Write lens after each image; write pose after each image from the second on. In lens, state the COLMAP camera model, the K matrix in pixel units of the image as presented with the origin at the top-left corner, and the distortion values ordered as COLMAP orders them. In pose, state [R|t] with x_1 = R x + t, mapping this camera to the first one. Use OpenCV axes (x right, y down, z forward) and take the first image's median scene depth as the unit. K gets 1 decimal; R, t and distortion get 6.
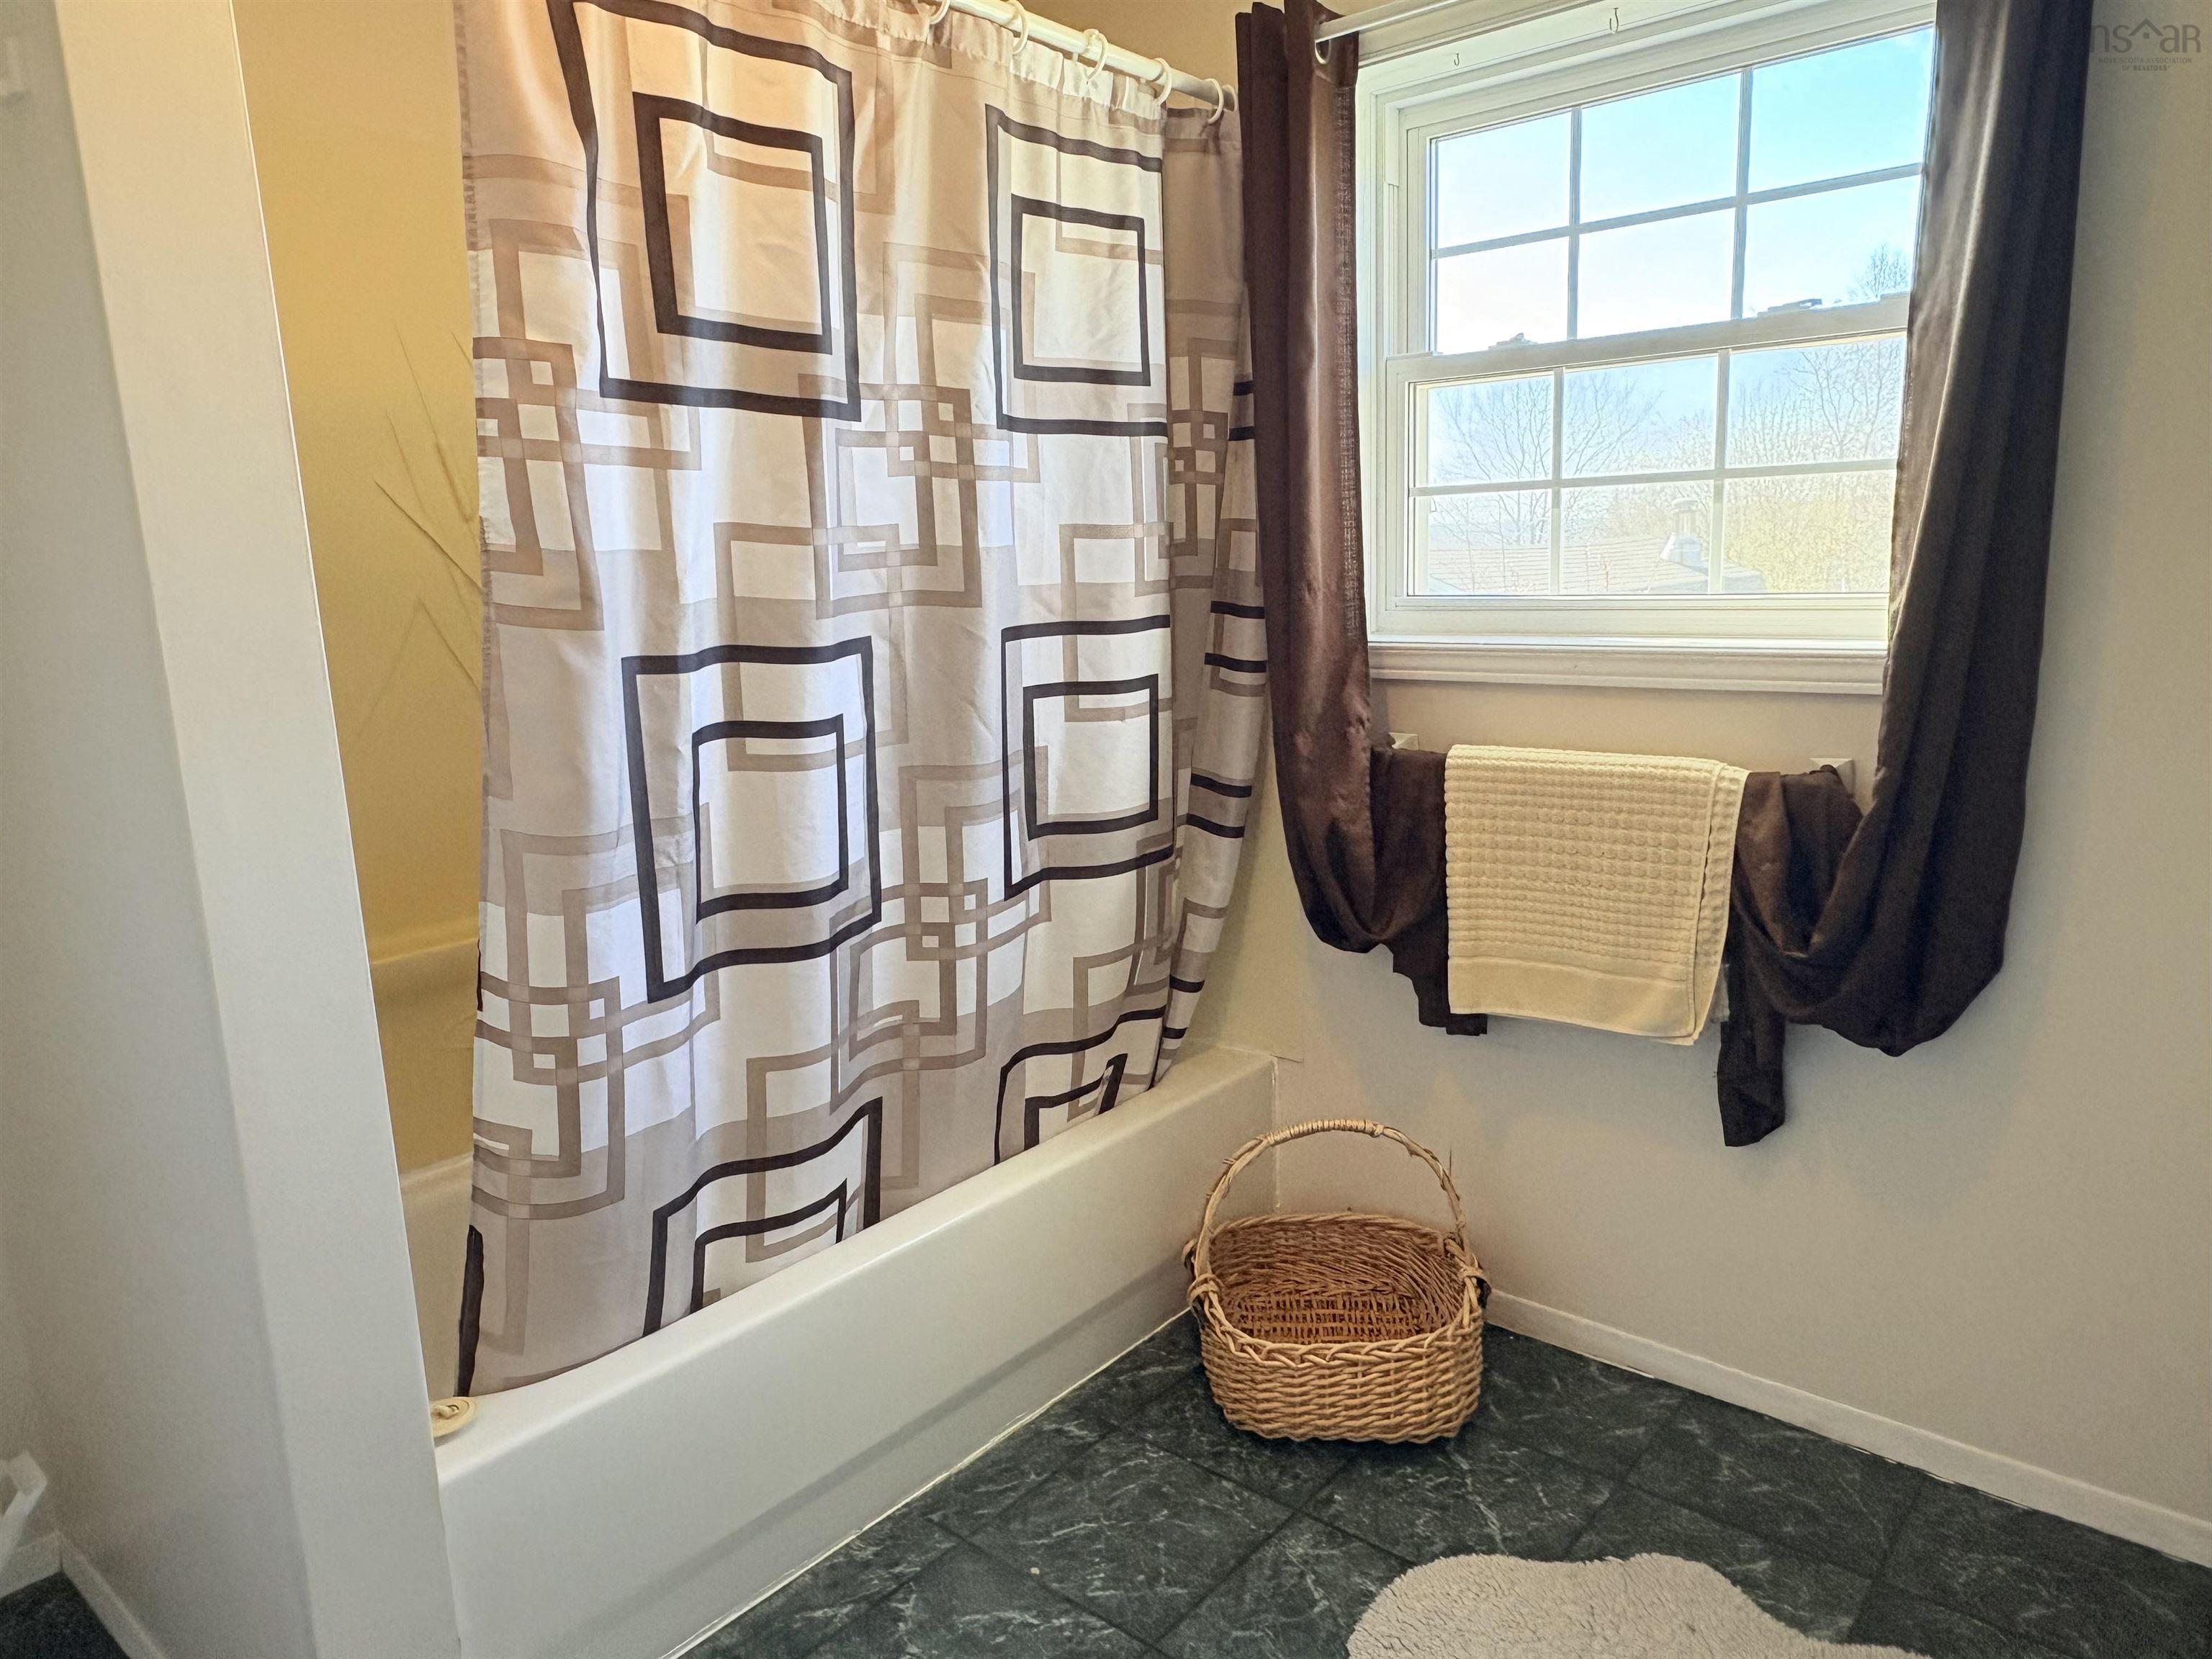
lens RADIAL K [[1459.6, 0, 1093.9], [0, 1459.6, 830.3], [0, 0, 1]] dist [0.000775, 0.003382]
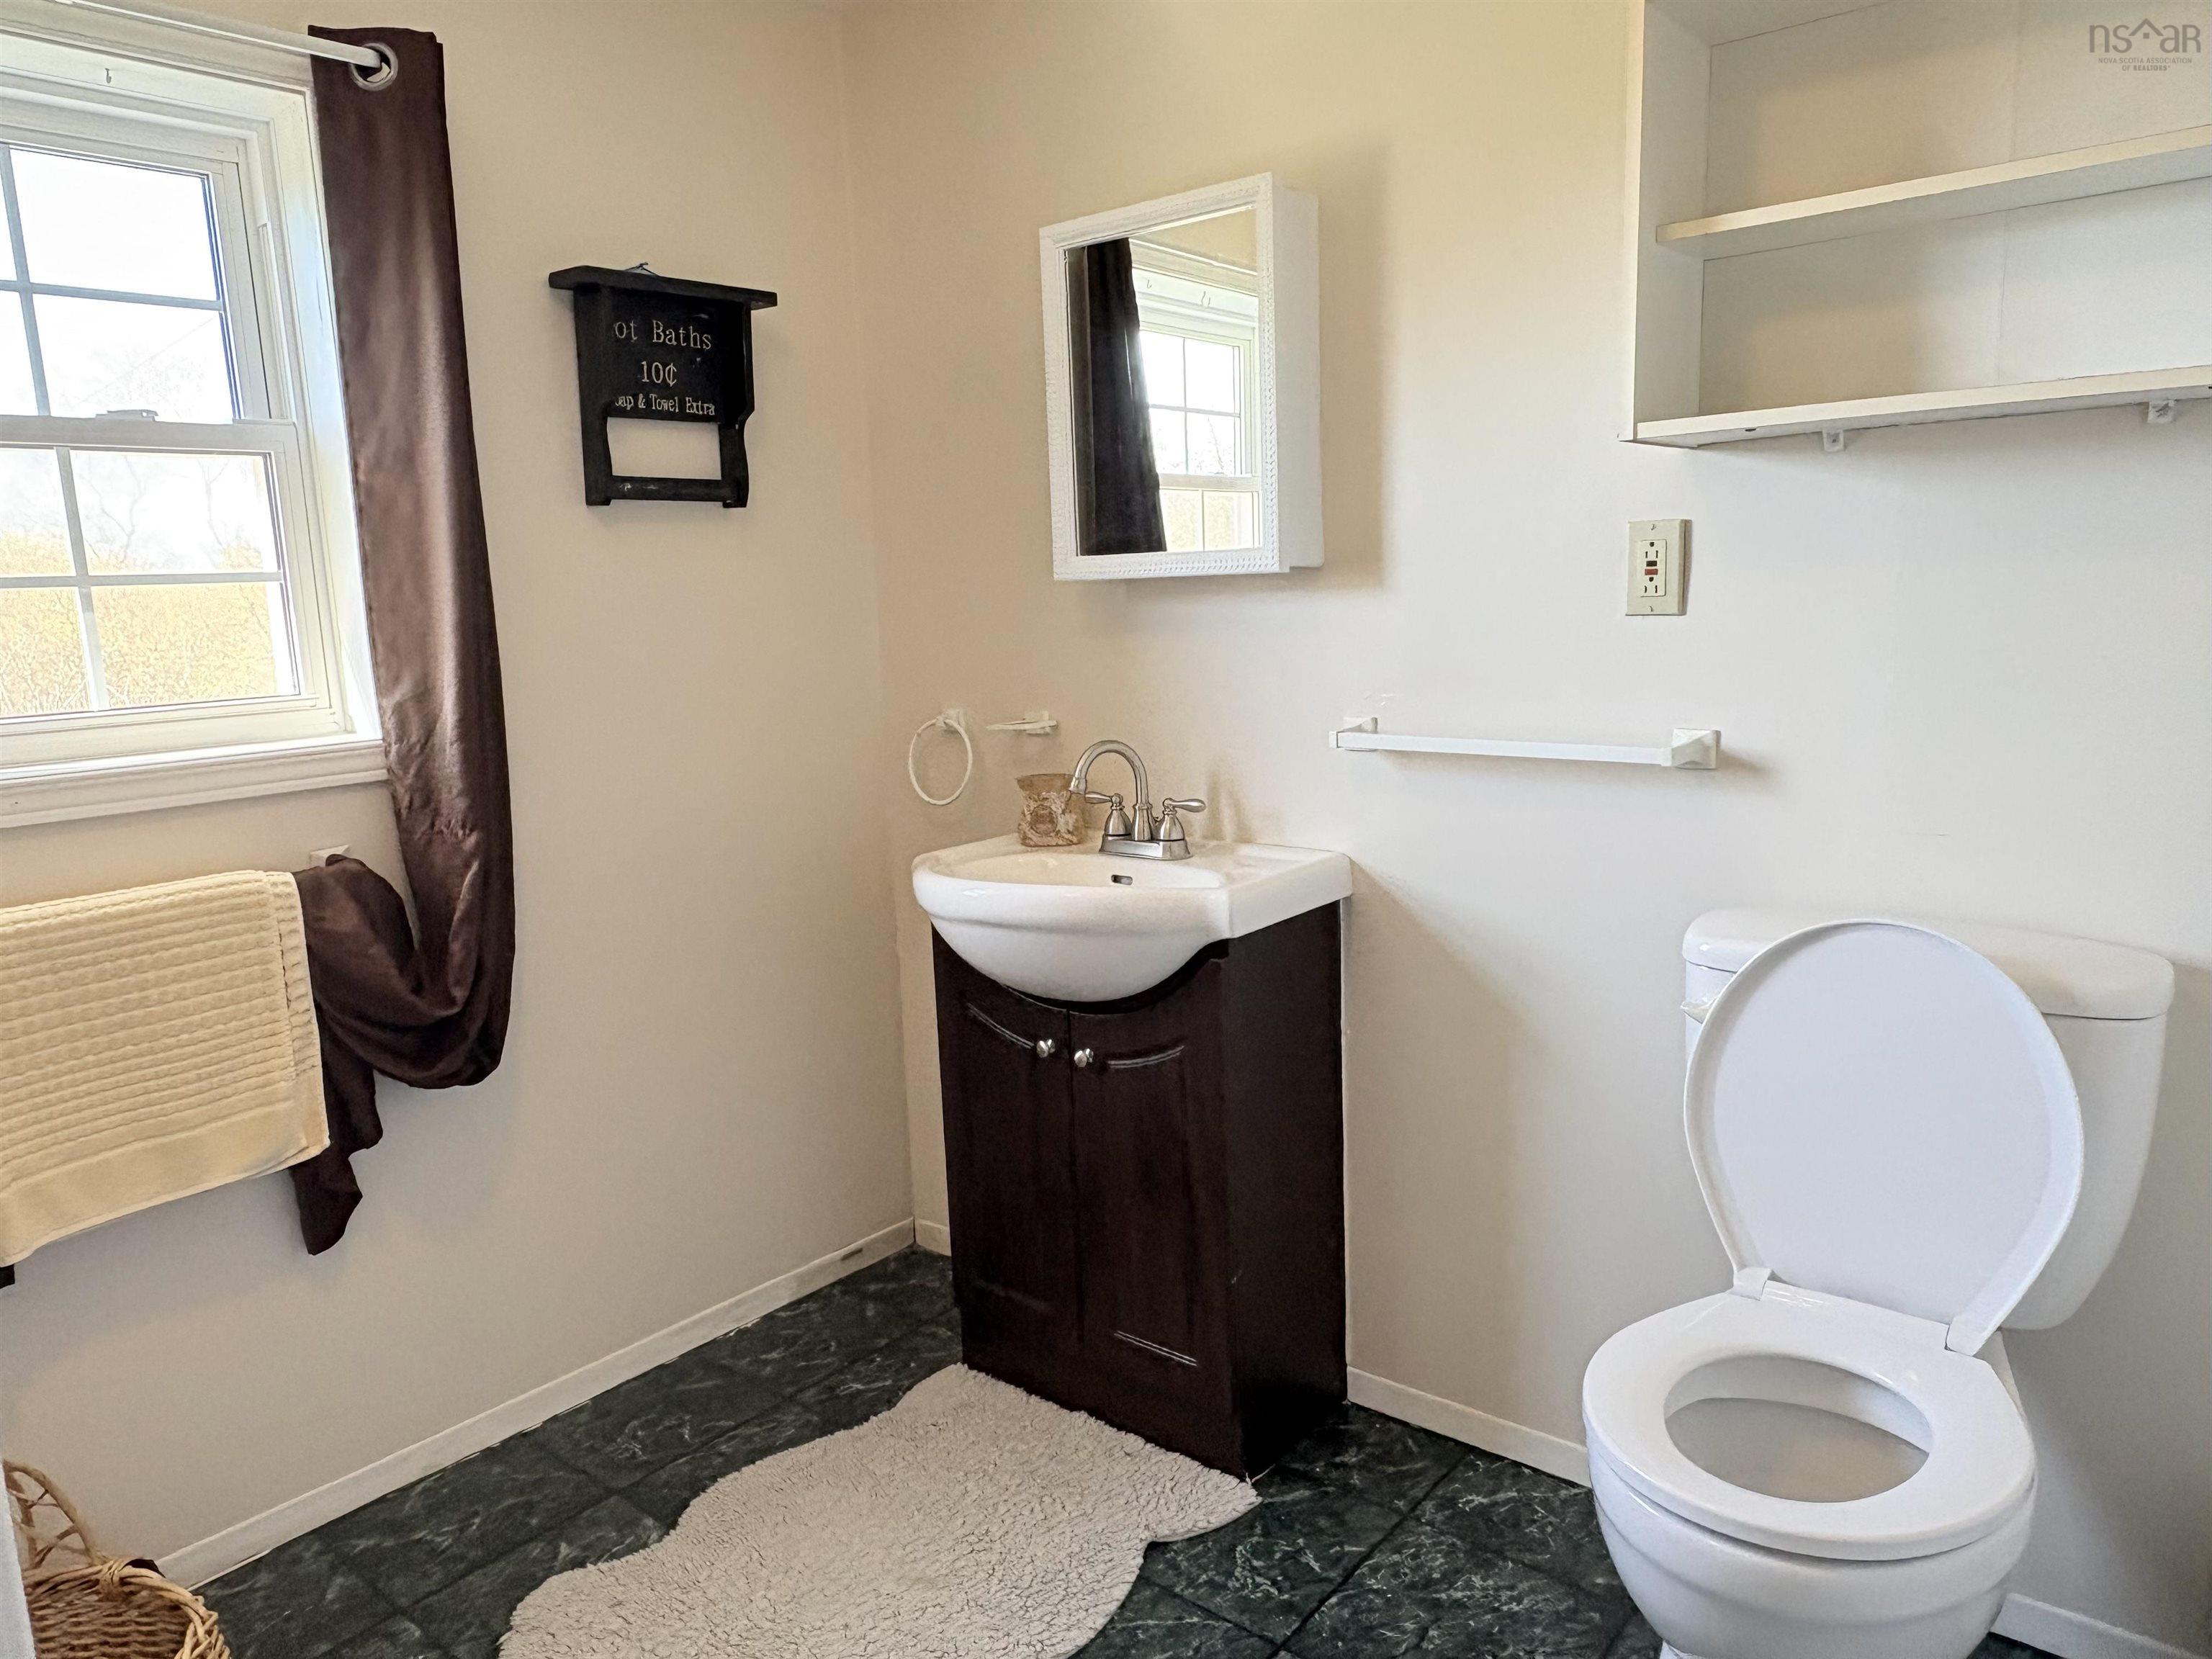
lens RADIAL K [[1459.6, 0, 1094.0], [0, 1459.6, 832.1], [0, 0, 1]] dist [0.000775, 0.003382]
pose [[0.006005, -0.127148, 0.991866, -0.535179], [0.228074, 0.965914, 0.122441, -0.063684], [-0.973625, 0.225484, 0.034799, 0.414518]]
